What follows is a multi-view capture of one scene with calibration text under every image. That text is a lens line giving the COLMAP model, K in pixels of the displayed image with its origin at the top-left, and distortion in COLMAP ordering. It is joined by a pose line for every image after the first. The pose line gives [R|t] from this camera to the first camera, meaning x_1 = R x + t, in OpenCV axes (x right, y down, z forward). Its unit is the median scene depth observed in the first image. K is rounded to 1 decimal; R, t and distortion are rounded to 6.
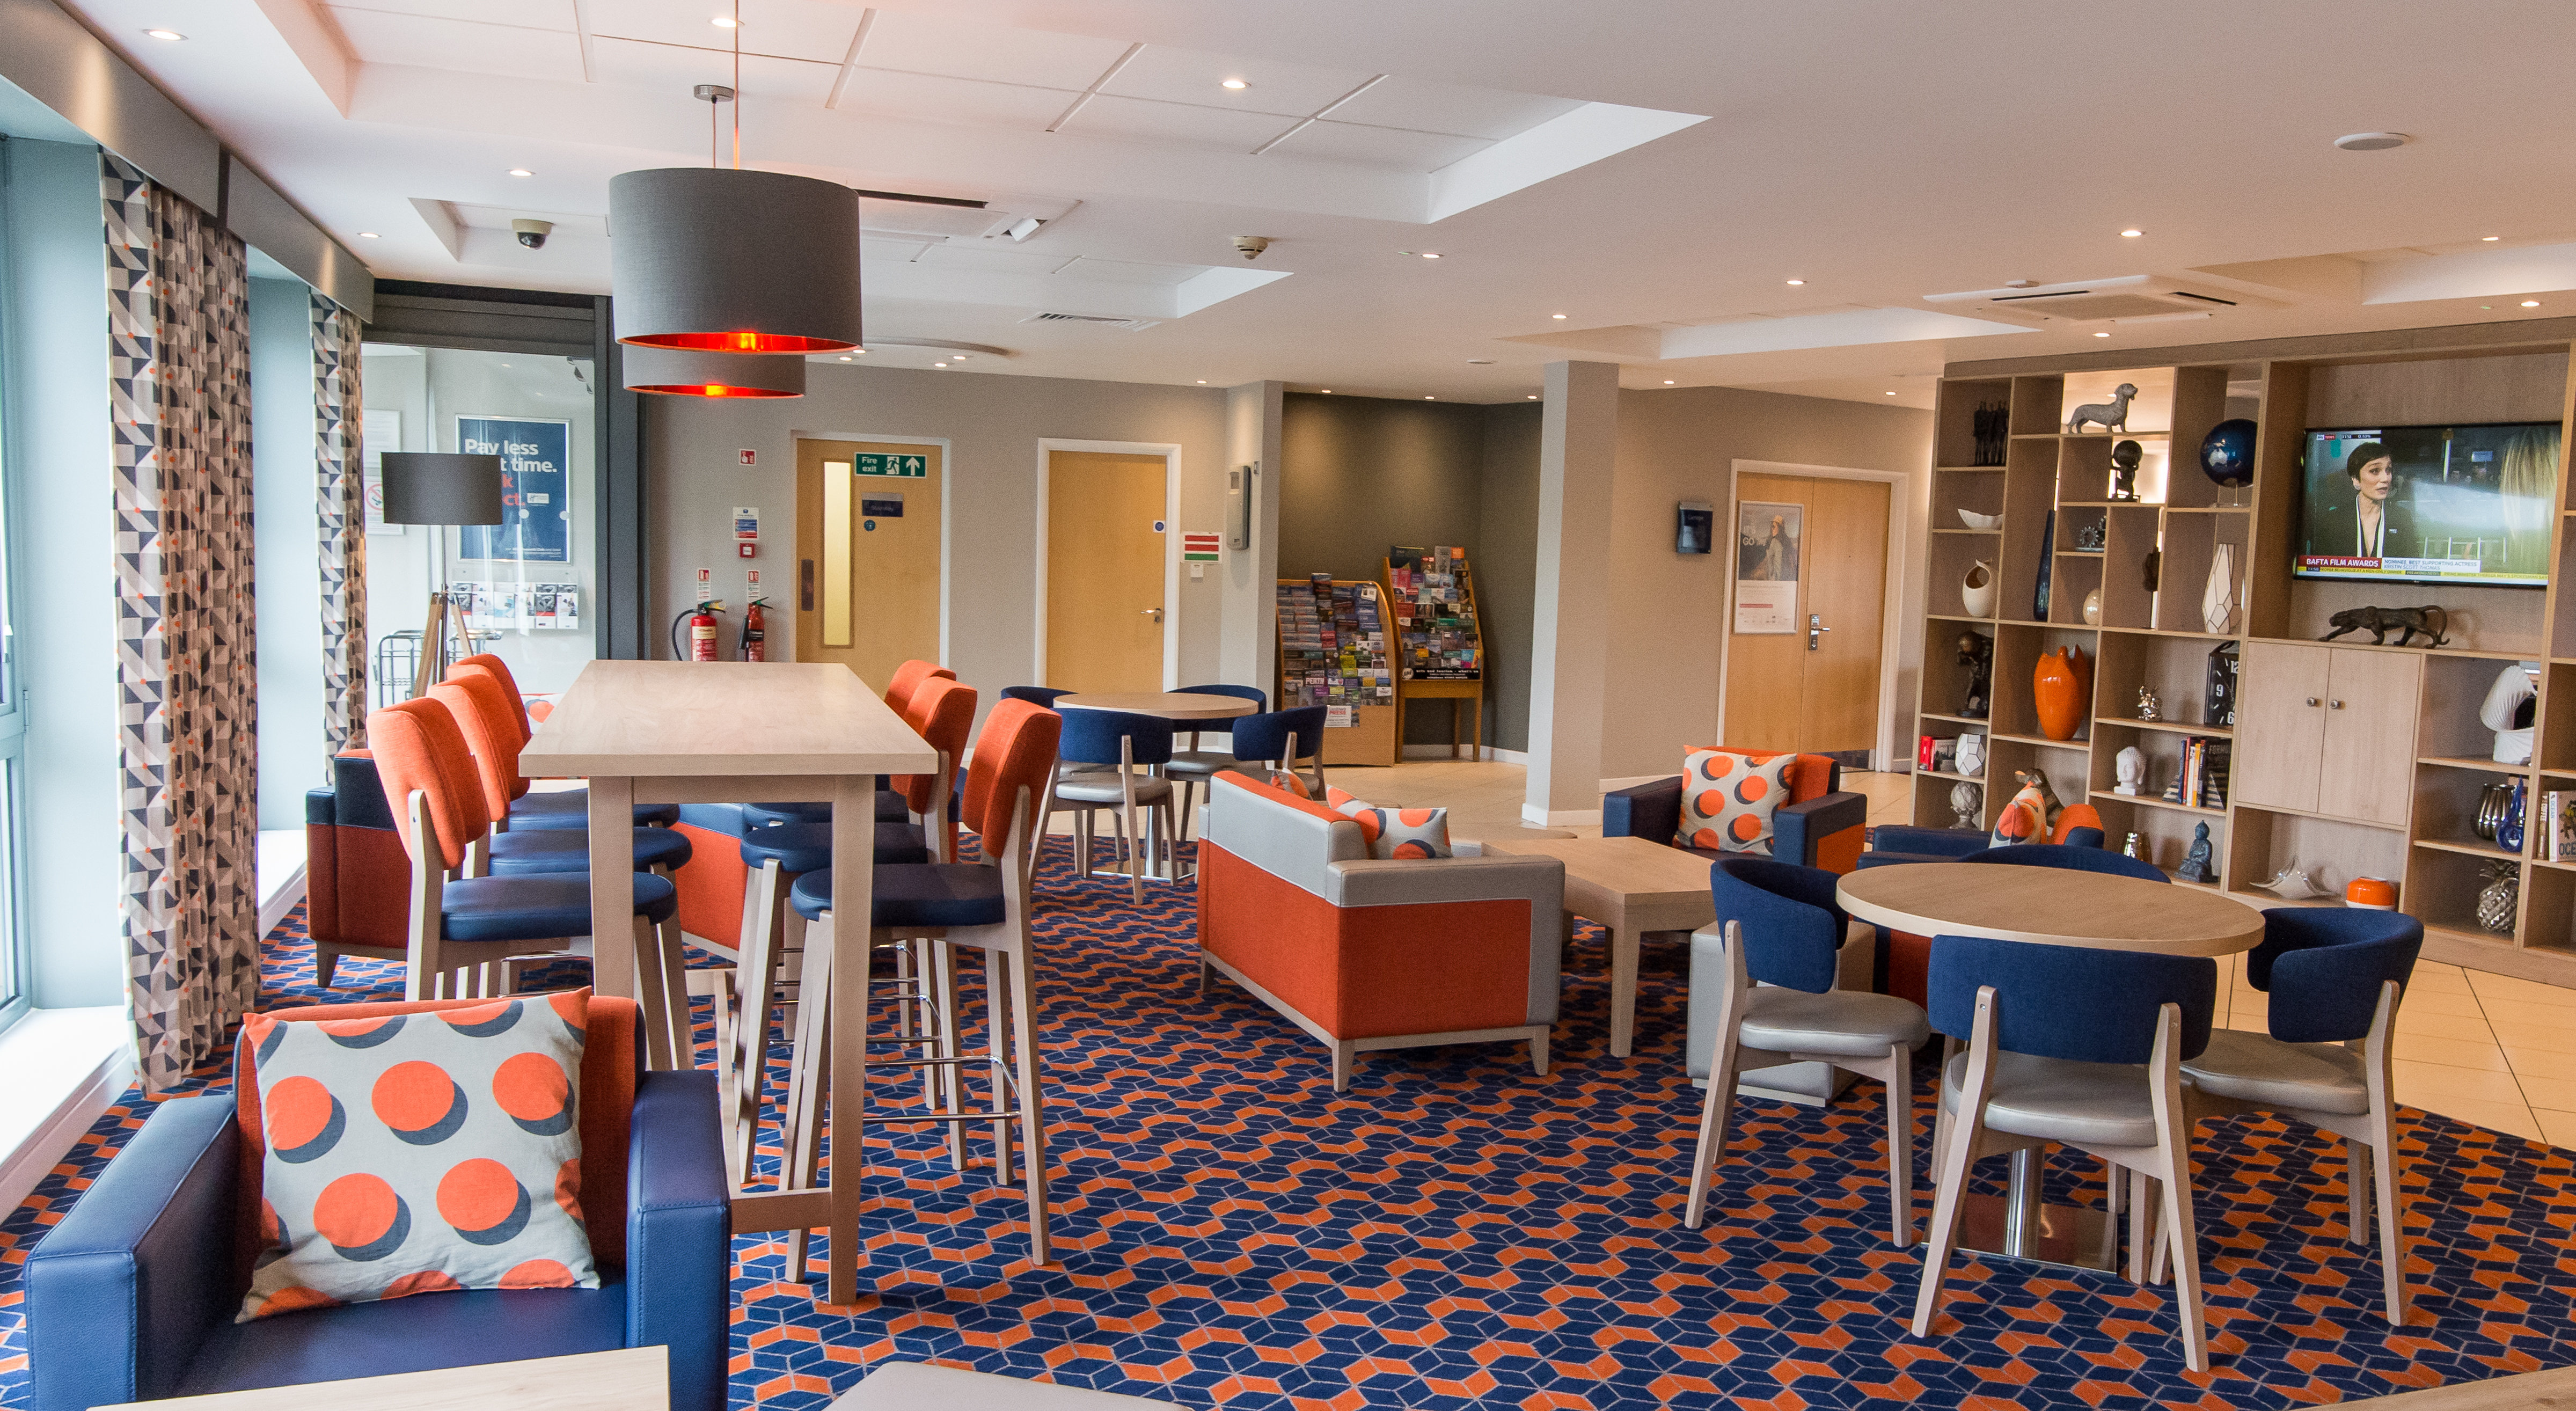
lens RADIAL K [[1962.9, 0, 1387.0], [0, 1962.9, 749.9], [0, 0, 1]] dist [-0.004614, -0.001077]
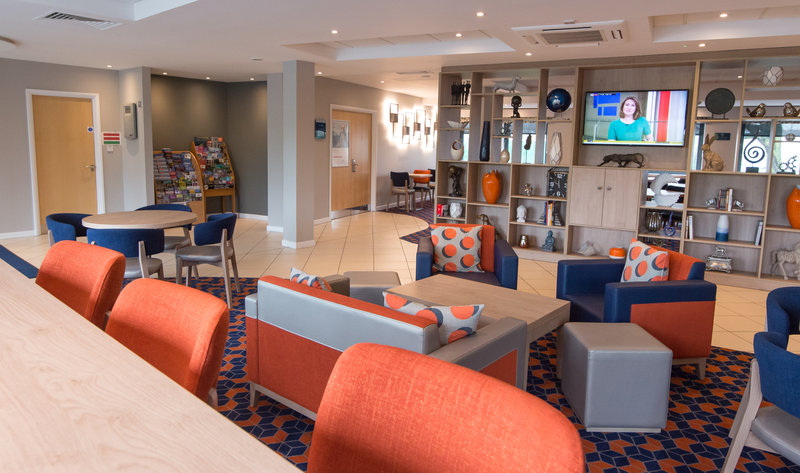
lens RADIAL K [[536.4, 0, 396.7], [0, 536.4, 207.1], [0, 0, 1]] dist [-0.004465, 0.008052]
pose [[0.887363, -0.069694, 0.455773, -0.161925], [0.057176, 0.997513, 0.041216, -0.050772], [-0.457512, -0.010514, 0.889141, 0.491804]]
